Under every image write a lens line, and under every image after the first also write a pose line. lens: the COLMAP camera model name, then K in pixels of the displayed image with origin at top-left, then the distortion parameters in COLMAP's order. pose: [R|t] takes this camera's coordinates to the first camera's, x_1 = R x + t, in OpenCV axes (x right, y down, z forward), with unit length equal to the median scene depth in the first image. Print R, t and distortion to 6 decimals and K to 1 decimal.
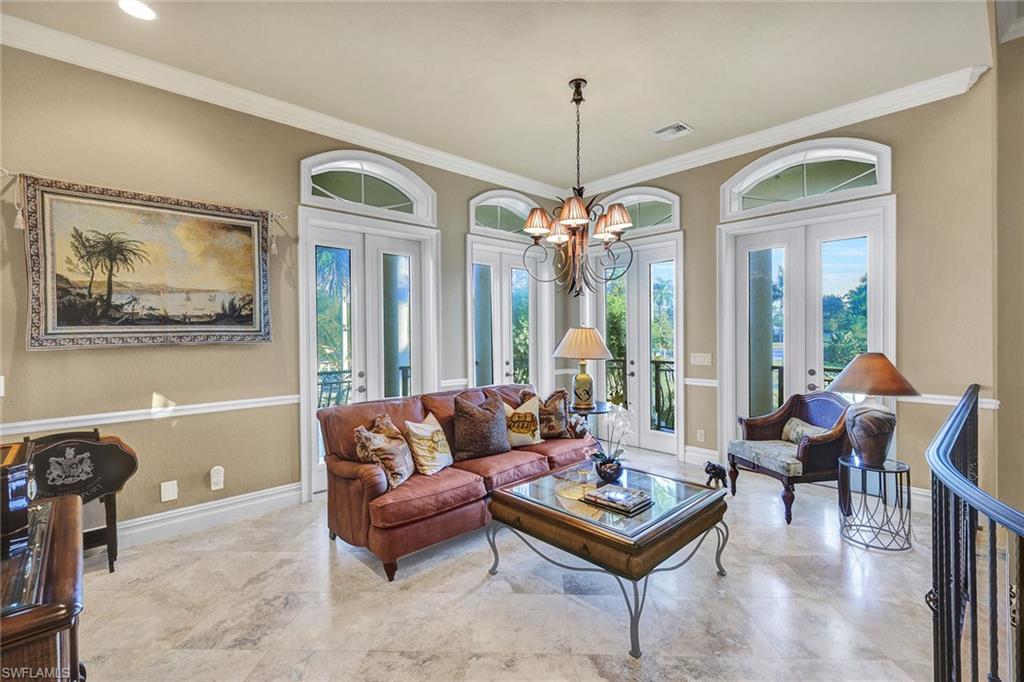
lens RADIAL K [[460.0, 0, 512.3], [0, 460.0, 337.1], [0, 0, 1]] dist [0.001565, 0.000065]
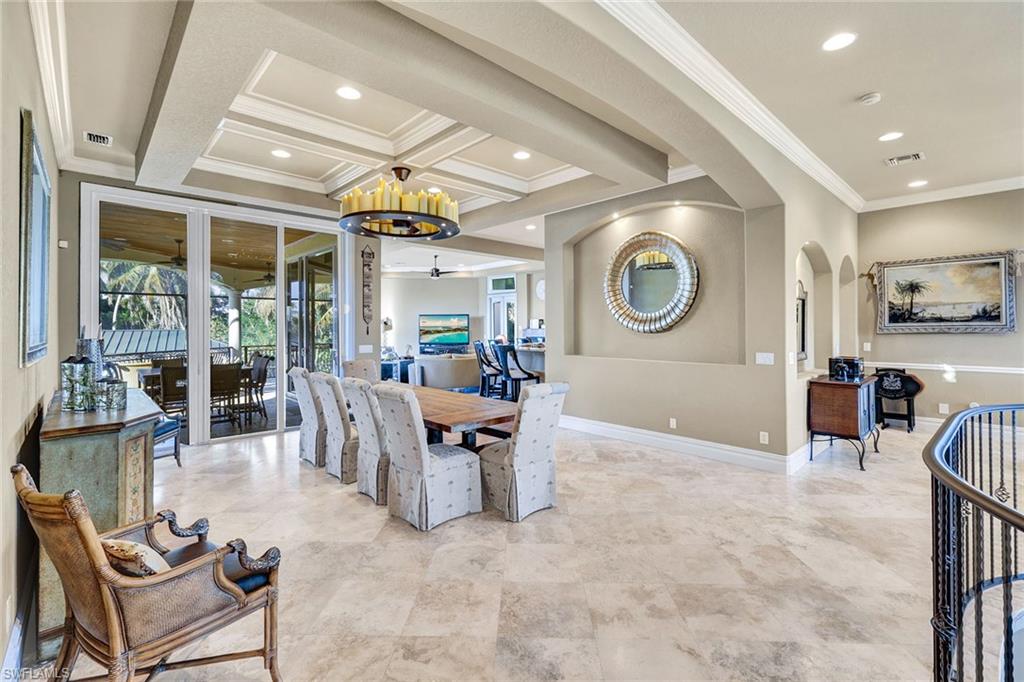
lens RADIAL K [[450.5, 0, 510.1], [0, 450.5, 323.1], [0, 0, 1]] dist [0.004235, 0.000360]
pose [[-0.008278, 0.003162, -0.999961, 1.125860], [-0.006889, 0.999971, 0.003219, -0.015103], [0.999942, 0.006915, -0.008256, -0.771242]]
